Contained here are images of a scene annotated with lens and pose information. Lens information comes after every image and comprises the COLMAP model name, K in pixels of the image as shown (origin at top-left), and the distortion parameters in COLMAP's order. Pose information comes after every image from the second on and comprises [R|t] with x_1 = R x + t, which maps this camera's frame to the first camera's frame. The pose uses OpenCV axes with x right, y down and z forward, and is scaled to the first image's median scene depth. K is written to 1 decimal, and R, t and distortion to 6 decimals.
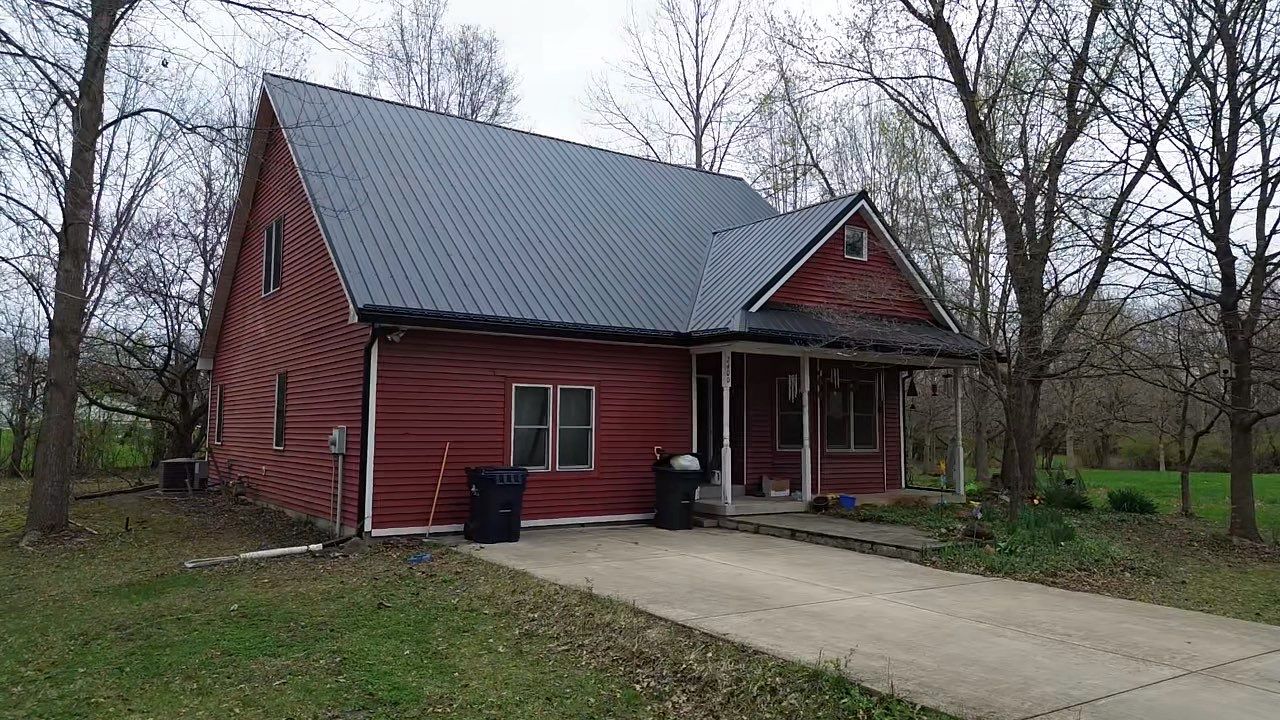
lens RADIAL K [[881.9, 0, 640.0], [0, 881.9, 360.0], [0, 0, 1]] dist [0.077095, -0.071805]
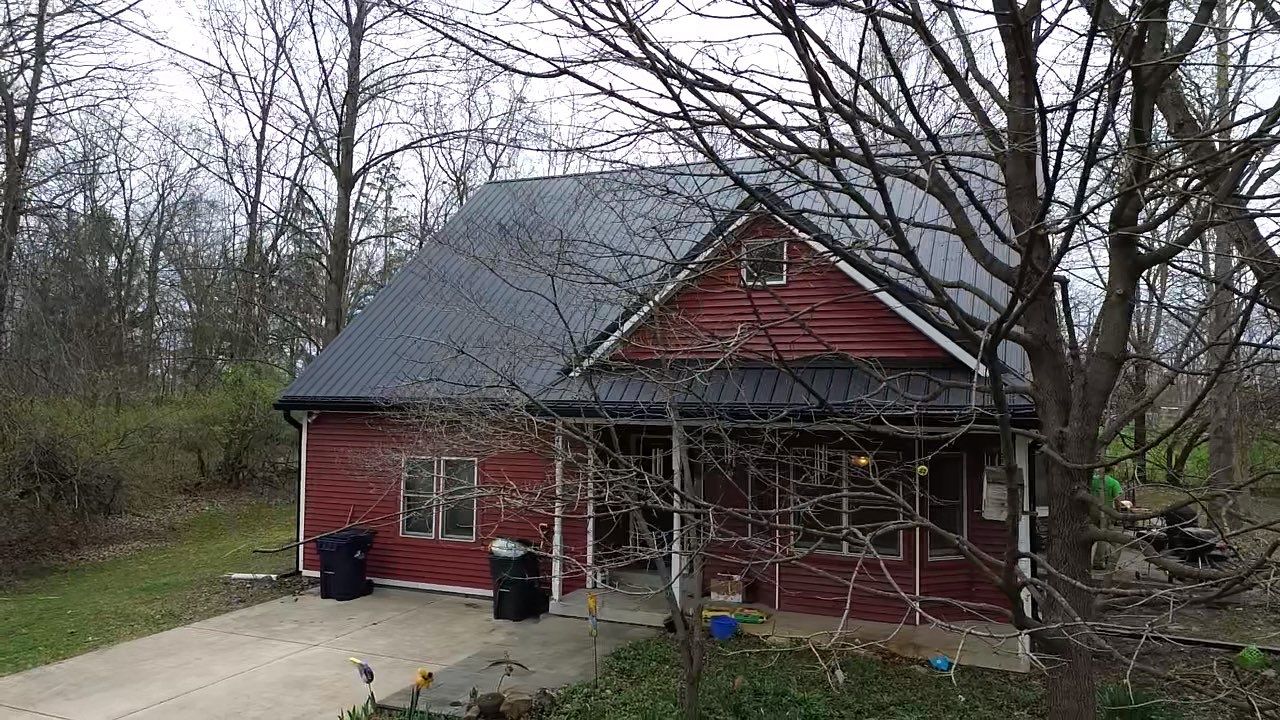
lens RADIAL K [[890.9, 0, 636.8], [0, 890.9, 356.9], [0, 0, 1]] dist [0.057527, -0.061630]
pose [[0.531774, -0.043230, -0.845782, 0.883266], [0.060907, 0.998062, -0.012719, -0.058798], [0.844693, -0.044750, 0.533377, 0.602133]]
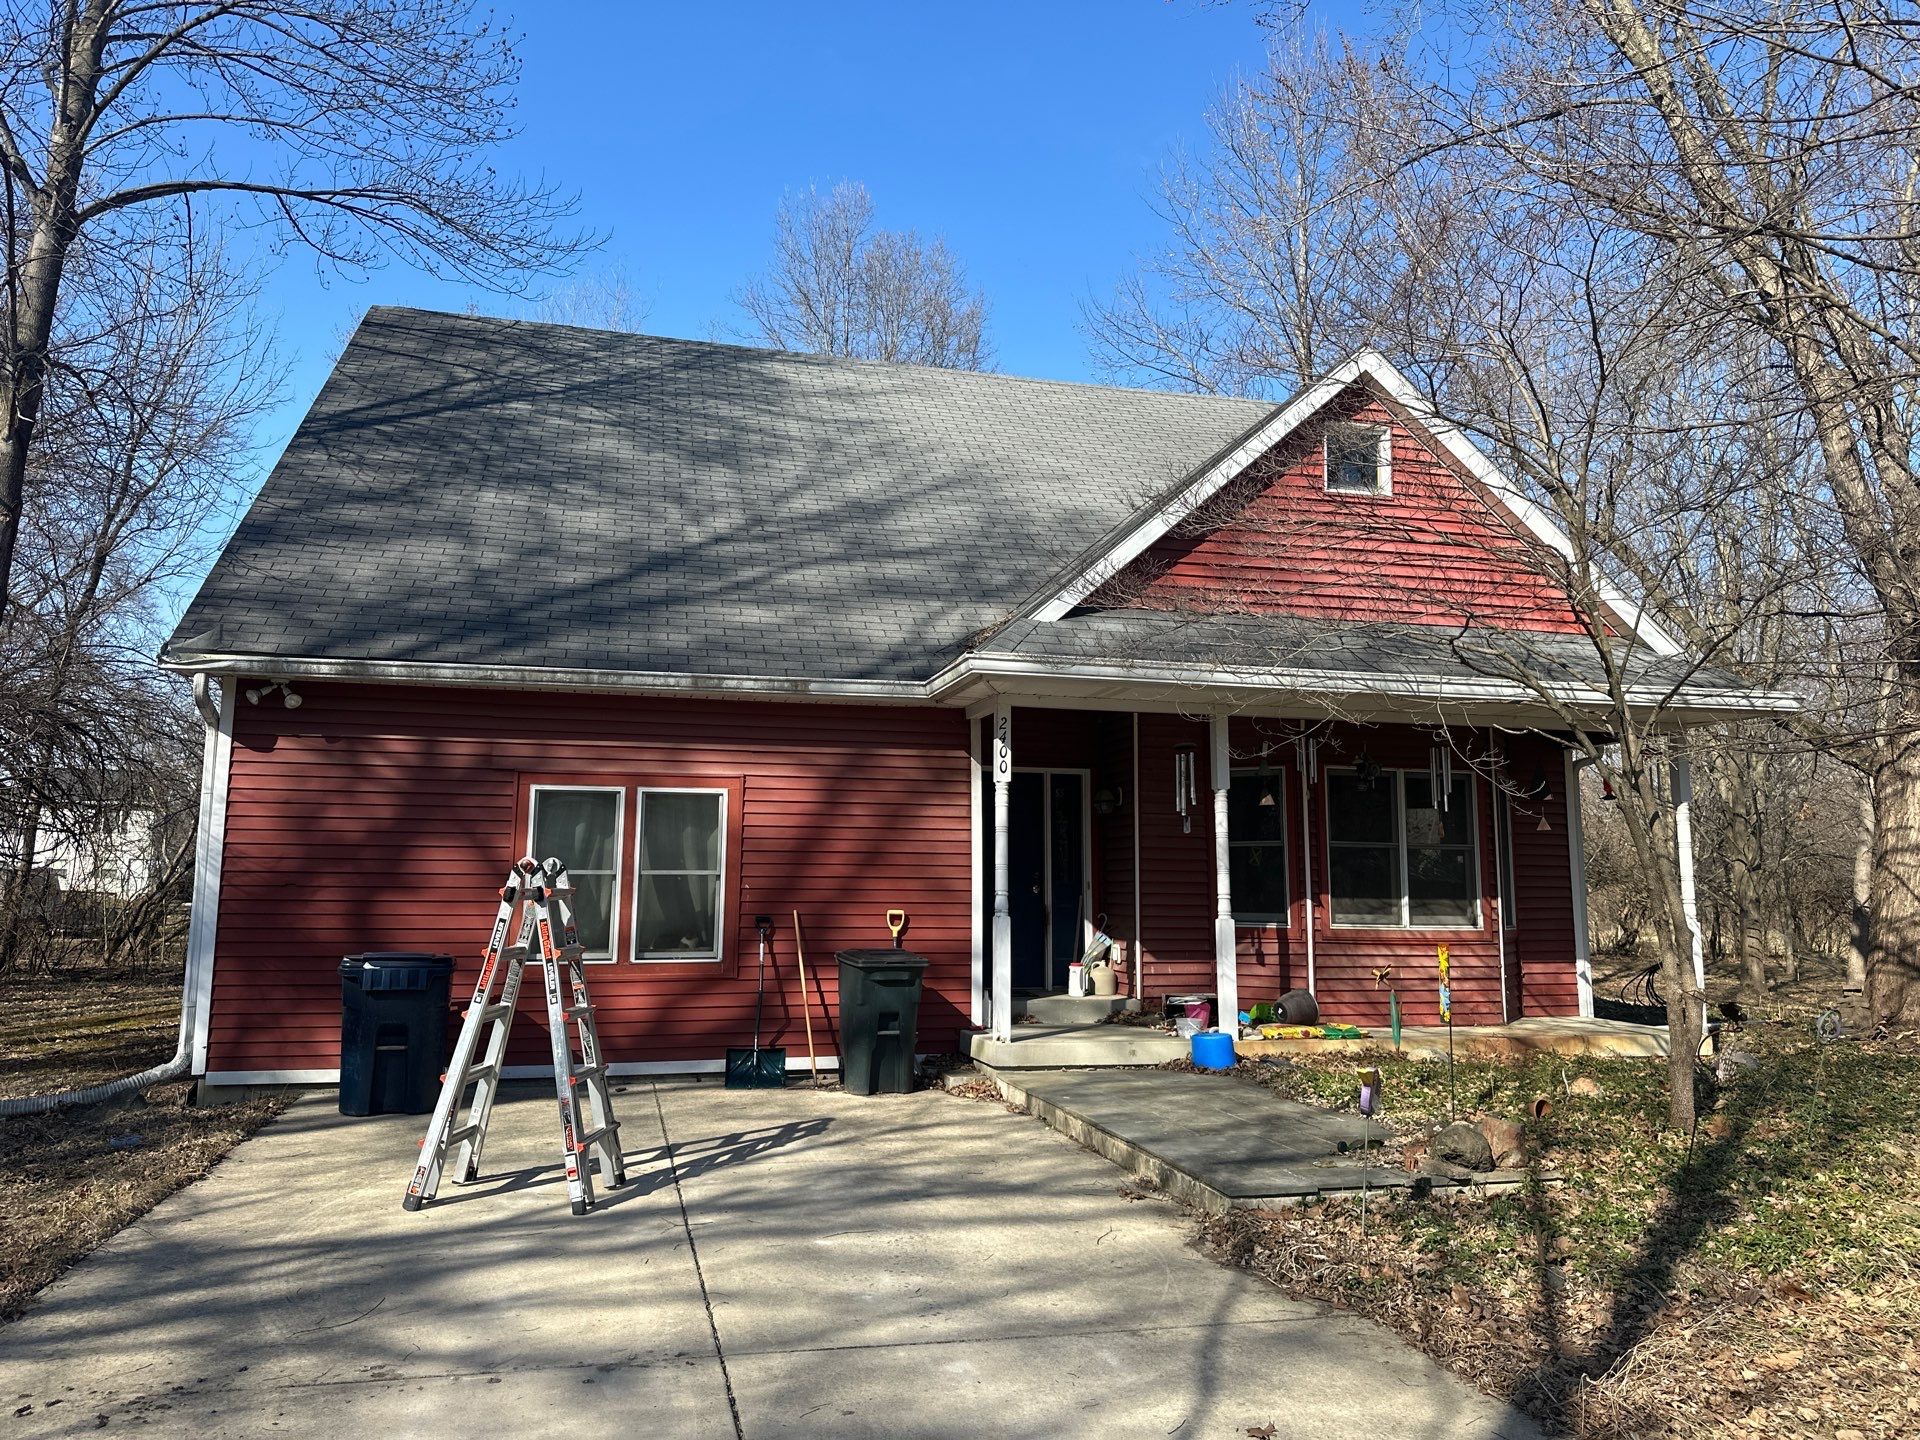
lens RADIAL K [[1322.1, 0, 949.6], [0, 1322.1, 721.1], [0, 0, 1]] dist [0.084916, -0.101431]
pose [[0.935577, -0.048968, -0.349712, 0.314953], [0.028294, 0.997550, -0.063985, 0.041928], [0.351988, 0.049968, 0.934670, 0.344943]]
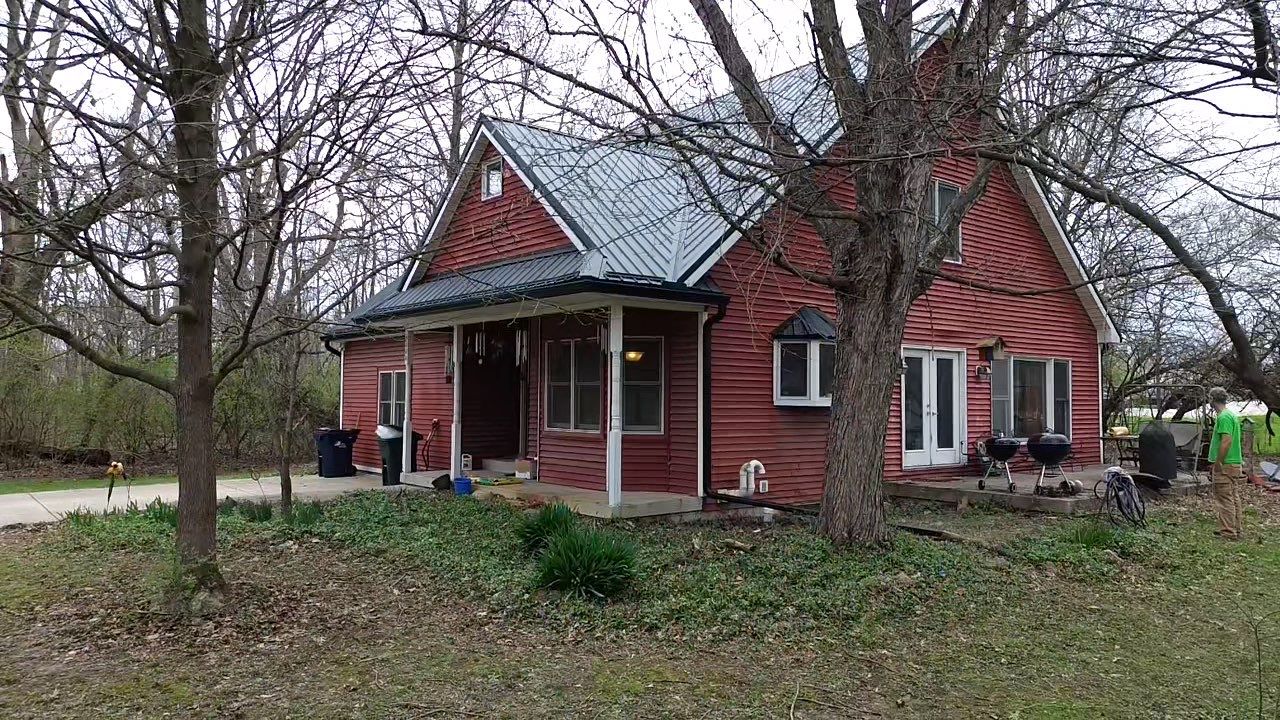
lens RADIAL K [[890.9, 0, 636.8], [0, 890.9, 356.9], [0, 0, 1]] dist [0.057527, -0.061630]
pose [[0.075284, -0.056433, -0.995564, 1.205985], [0.071745, 0.996116, -0.051039, 0.097528], [0.994578, -0.067585, 0.079041, 1.189894]]
